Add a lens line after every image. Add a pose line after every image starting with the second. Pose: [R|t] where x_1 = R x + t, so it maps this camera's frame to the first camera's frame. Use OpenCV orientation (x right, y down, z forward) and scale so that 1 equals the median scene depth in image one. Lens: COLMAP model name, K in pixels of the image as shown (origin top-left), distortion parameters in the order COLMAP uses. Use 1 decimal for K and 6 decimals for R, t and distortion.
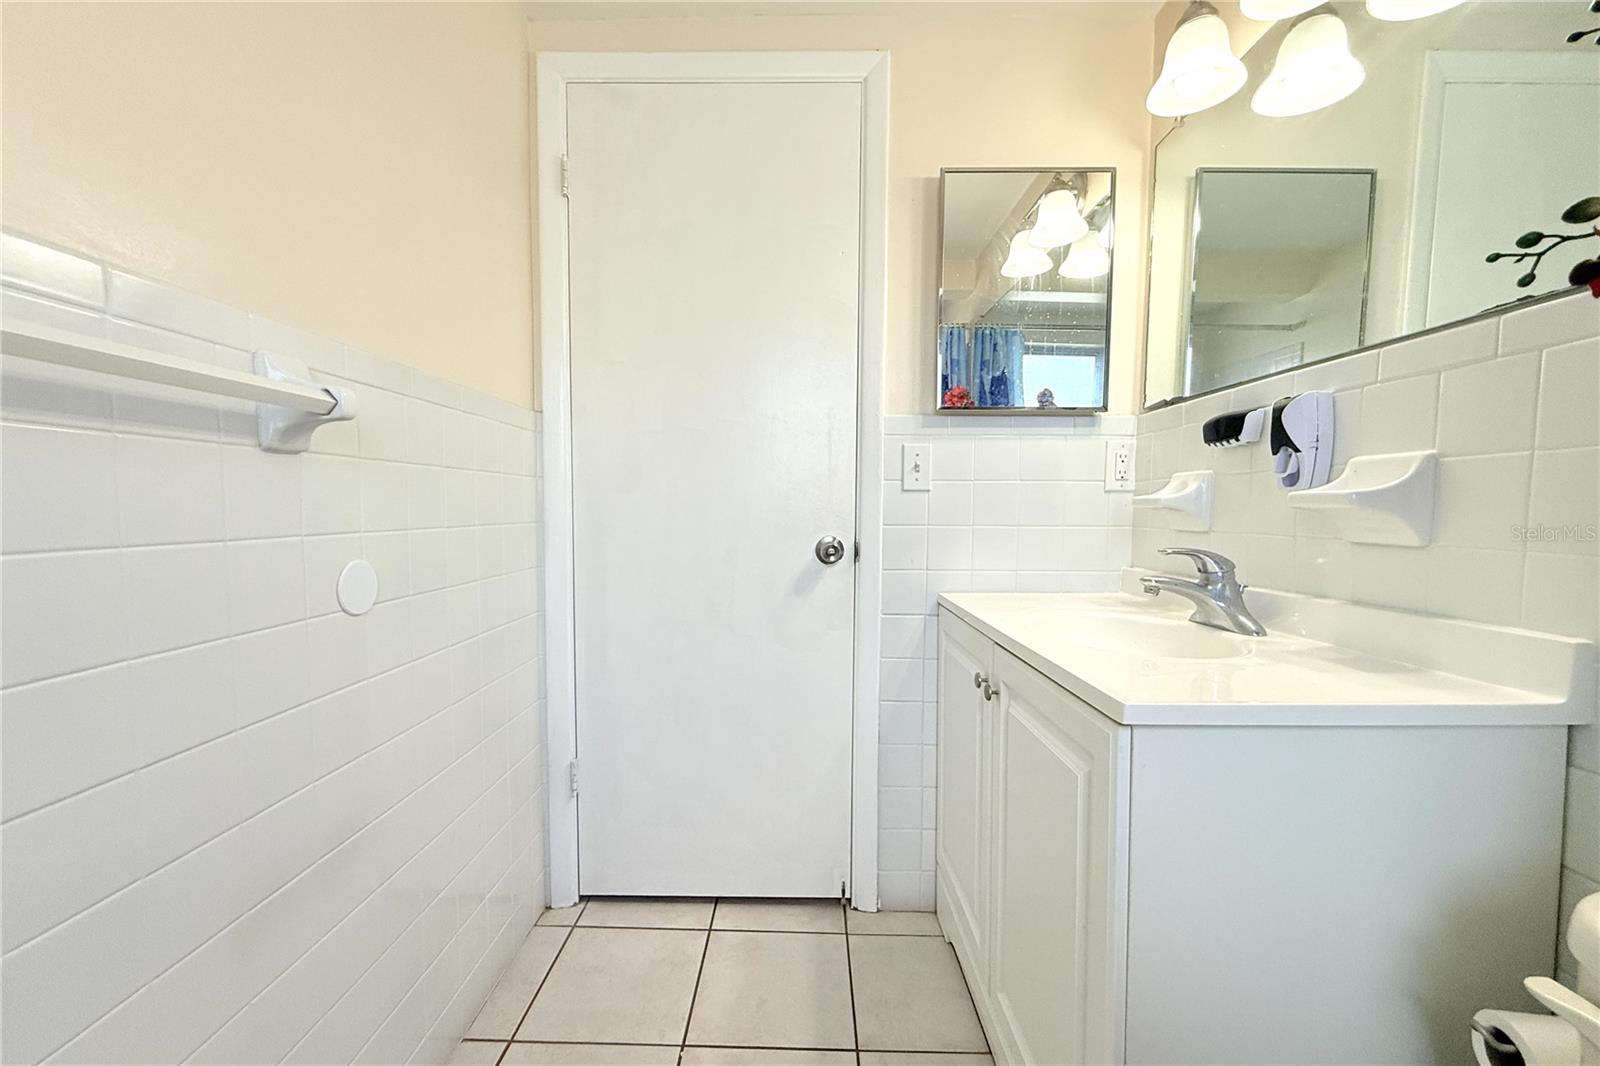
lens RADIAL K [[635.8, 0, 797.5], [0, 635.8, 546.8], [0, 0, 1]] dist [0.000630, -0.000494]
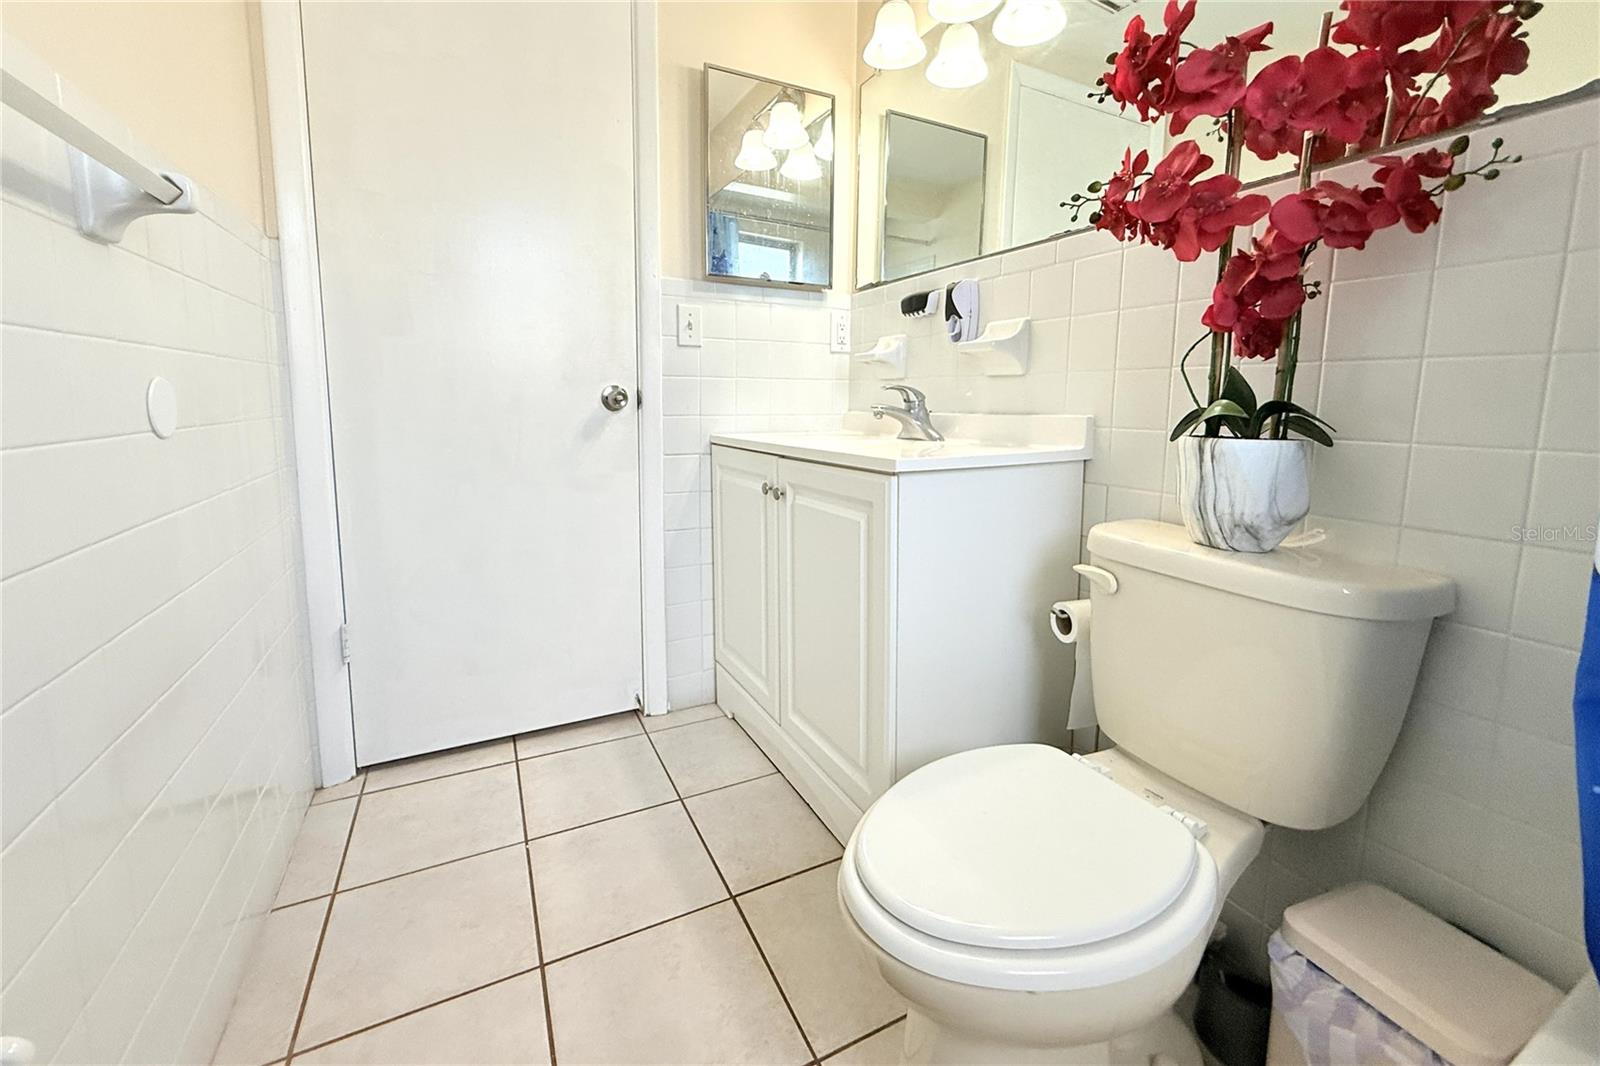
lens RADIAL K [[635.8, 0, 803.5], [0, 635.8, 469.0], [0, 0, 1]] dist [0.000630, -0.000494]
pose [[0.883572, -0.052710, 0.465320, -0.187324], [0.026708, 0.997700, 0.062303, 0.071166], [-0.467534, -0.042621, 0.882947, -0.130142]]
